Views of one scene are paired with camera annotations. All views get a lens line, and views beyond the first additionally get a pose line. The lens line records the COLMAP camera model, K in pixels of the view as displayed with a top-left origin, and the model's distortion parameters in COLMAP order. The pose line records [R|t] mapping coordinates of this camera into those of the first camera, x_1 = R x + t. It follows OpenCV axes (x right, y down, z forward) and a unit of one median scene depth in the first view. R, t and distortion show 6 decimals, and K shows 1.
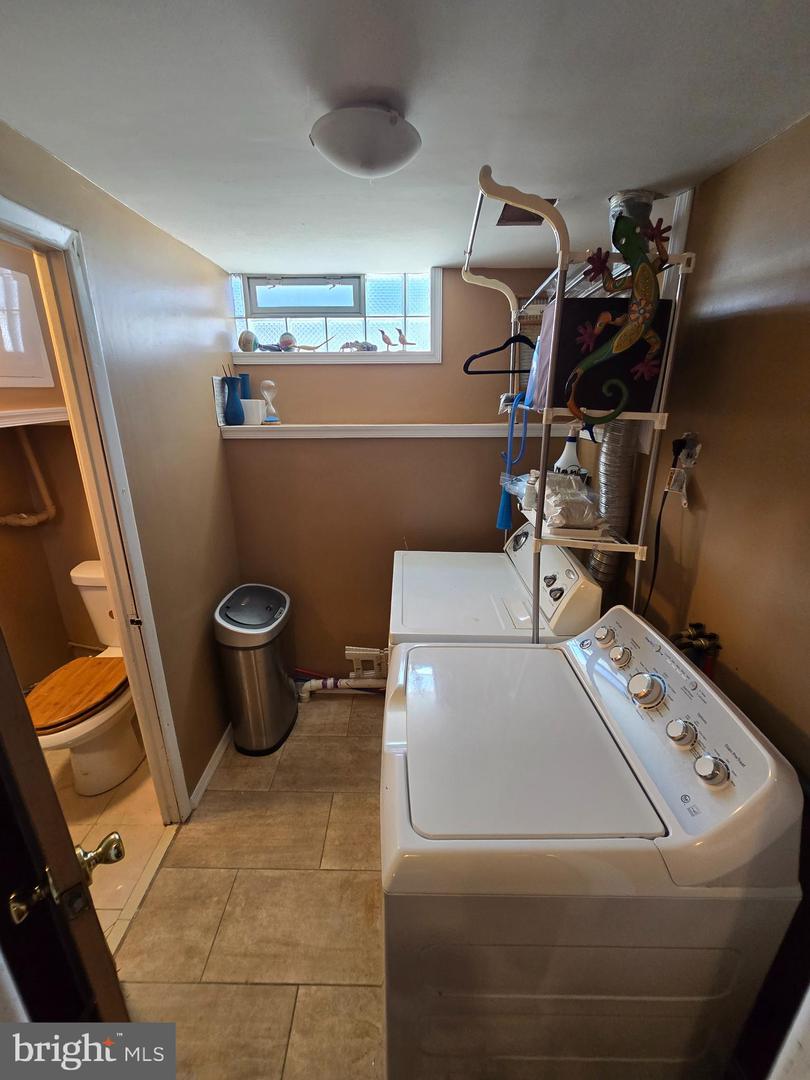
lens RADIAL K [[444.7, 0, 401.4], [0, 444.7, 536.8], [0, 0, 1]] dist [-0.003078, -0.000203]
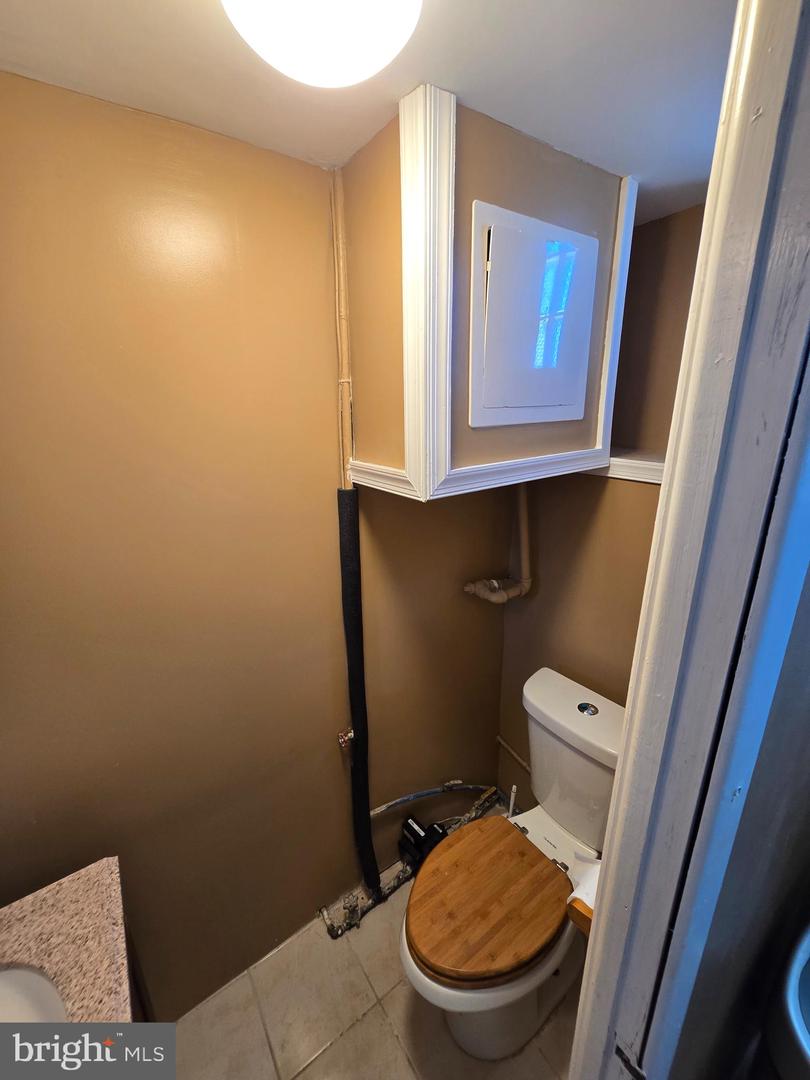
lens RADIAL K [[444.7, 0, 401.4], [0, 444.7, 536.8], [0, 0, 1]] dist [-0.003078, -0.000203]
pose [[0.581254, 0.234060, -0.779333, -0.412253], [-0.241415, 0.964221, 0.109533, -0.184041], [0.777086, 0.124477, 0.616962, 0.442760]]
